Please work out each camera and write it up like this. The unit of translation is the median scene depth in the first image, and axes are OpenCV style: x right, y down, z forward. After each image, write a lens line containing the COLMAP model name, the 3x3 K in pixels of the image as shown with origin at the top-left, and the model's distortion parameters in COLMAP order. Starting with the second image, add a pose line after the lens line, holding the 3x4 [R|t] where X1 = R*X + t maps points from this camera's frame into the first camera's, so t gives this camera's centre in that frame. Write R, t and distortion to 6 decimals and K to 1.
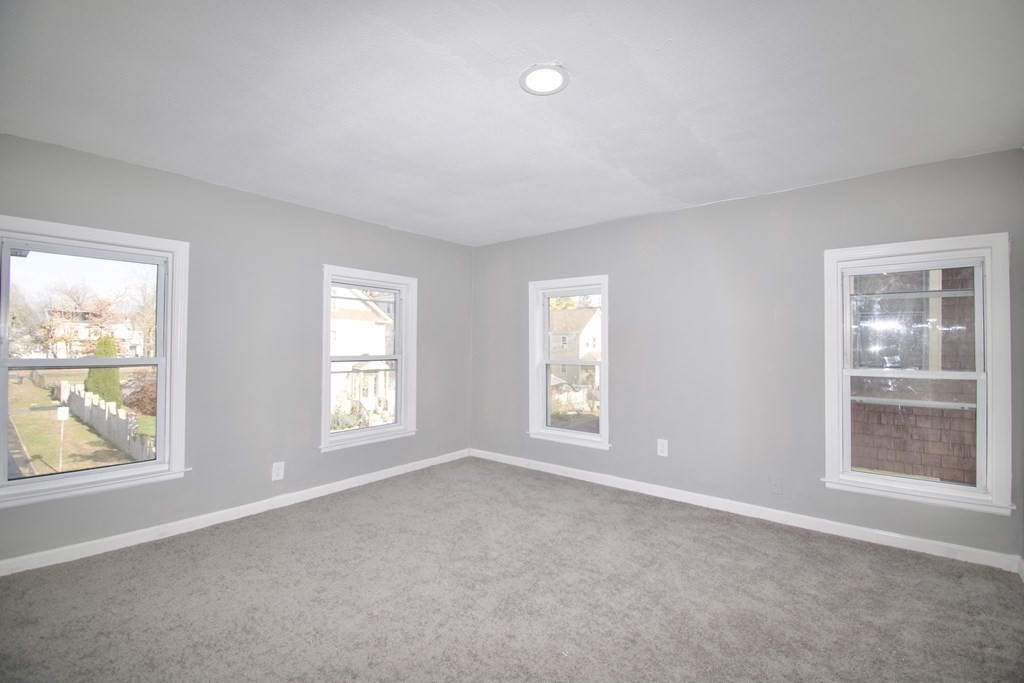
lens RADIAL K [[464.8, 0, 504.9], [0, 464.8, 333.6], [0, 0, 1]] dist [0.014283, -0.021467]
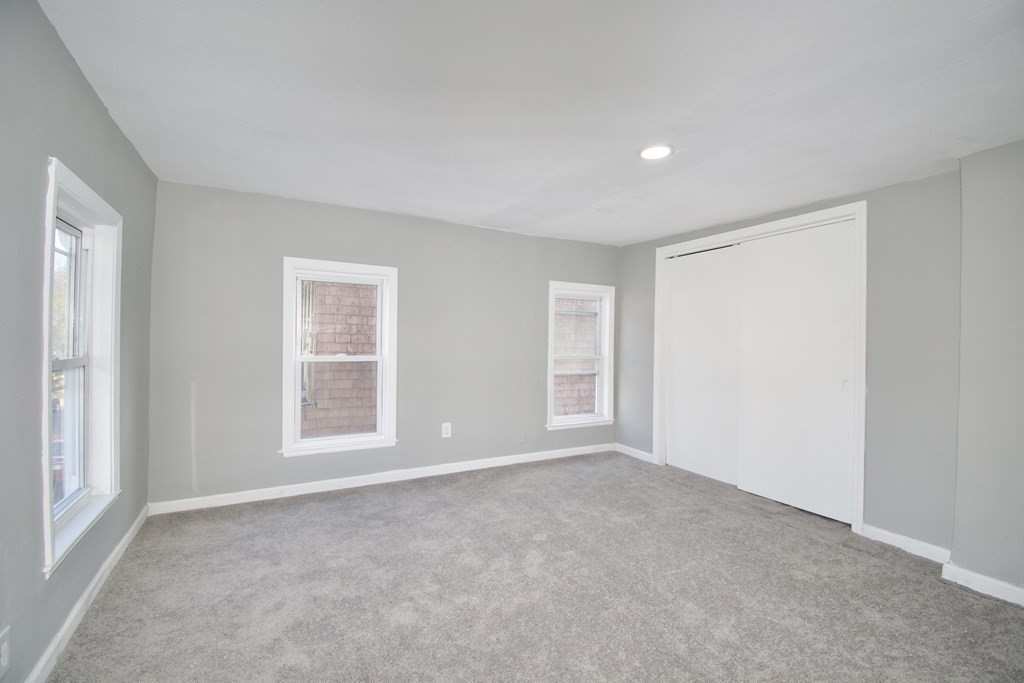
lens RADIAL K [[464.8, 0, 520.2], [0, 464.8, 335.2], [0, 0, 1]] dist [0.014283, -0.021467]
pose [[0.345317, 0.011671, 0.938414, -0.717236], [-0.029215, 0.999572, -0.001681, 0.010306], [-0.938031, -0.026835, 0.345510, 0.475767]]
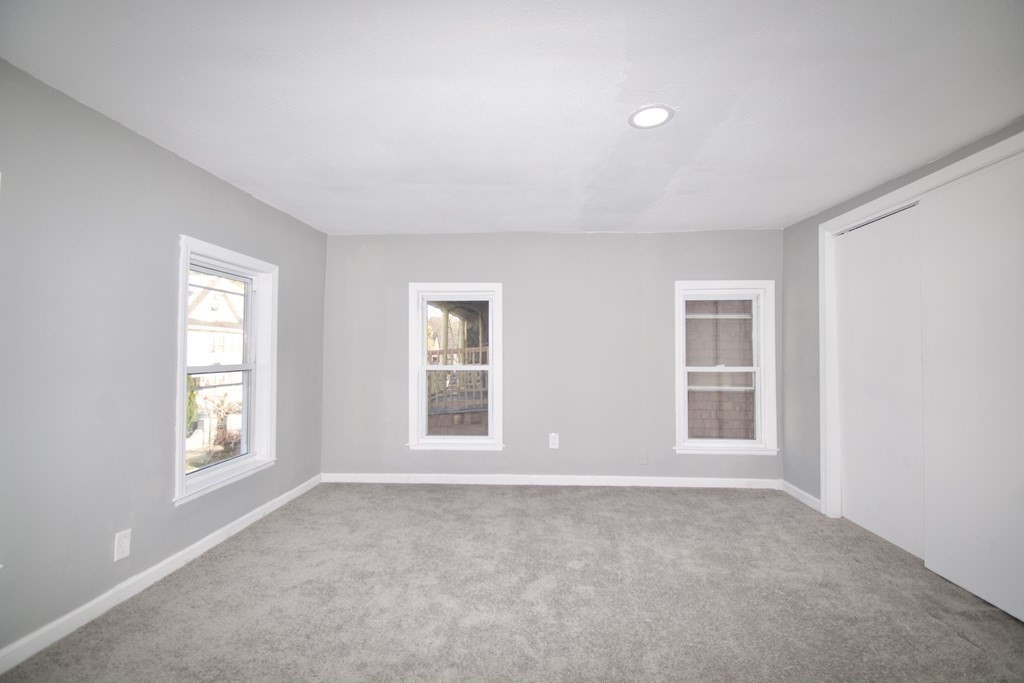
lens RADIAL K [[464.8, 0, 512.5], [0, 464.8, 341.0], [0, 0, 1]] dist [0.014283, -0.021467]
pose [[0.800264, 0.012817, 0.599511, -0.453511], [-0.009738, 0.999917, -0.008379, 0.012862], [-0.599569, 0.000867, 0.800323, 0.165733]]
